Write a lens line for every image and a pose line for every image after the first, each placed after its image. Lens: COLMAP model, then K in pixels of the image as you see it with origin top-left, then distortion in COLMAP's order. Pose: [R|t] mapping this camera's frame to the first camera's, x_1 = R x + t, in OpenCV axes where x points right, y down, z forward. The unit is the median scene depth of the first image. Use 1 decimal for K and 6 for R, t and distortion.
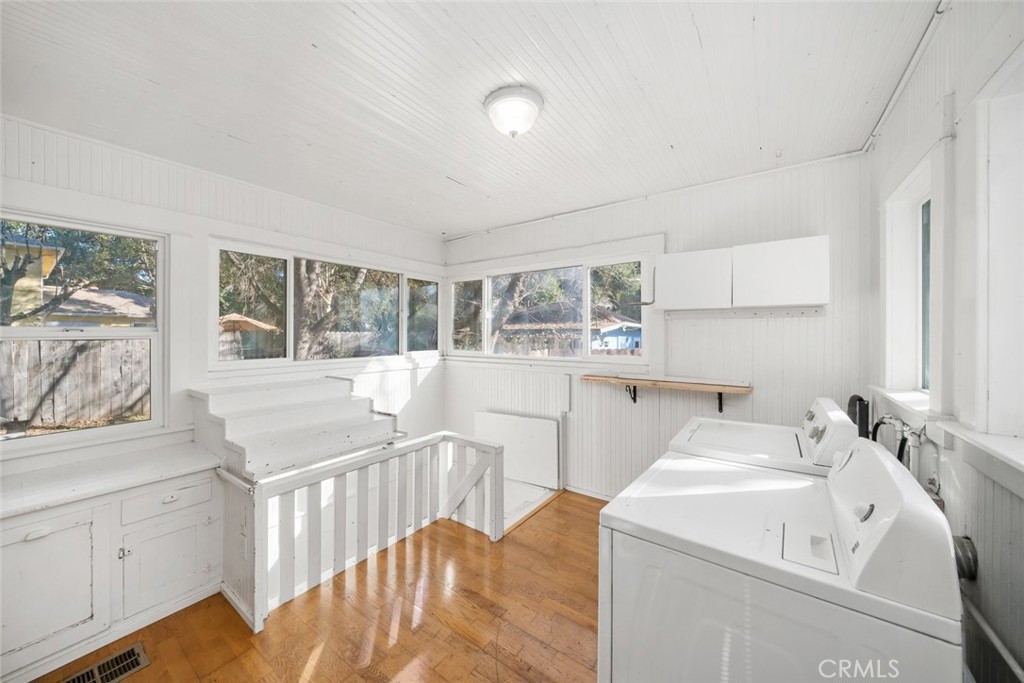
lens RADIAL K [[363.2, 0, 506.9], [0, 363.2, 337.2], [0, 0, 1]] dist [-0.002671, -0.000088]
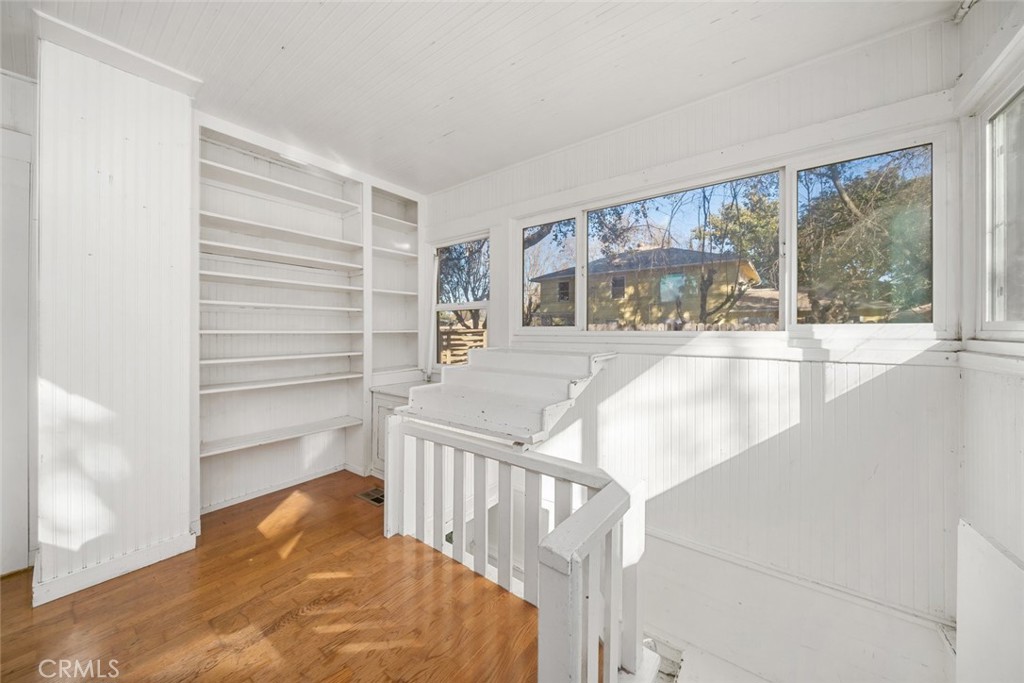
lens RADIAL K [[363.2, 0, 506.4], [0, 363.2, 334.0], [0, 0, 1]] dist [-0.002671, -0.000088]
pose [[-0.043751, 0.003300, -0.999037, 0.228638], [-0.004862, 0.999982, 0.003516, 0.052695], [0.999031, 0.005011, -0.043734, 0.634166]]
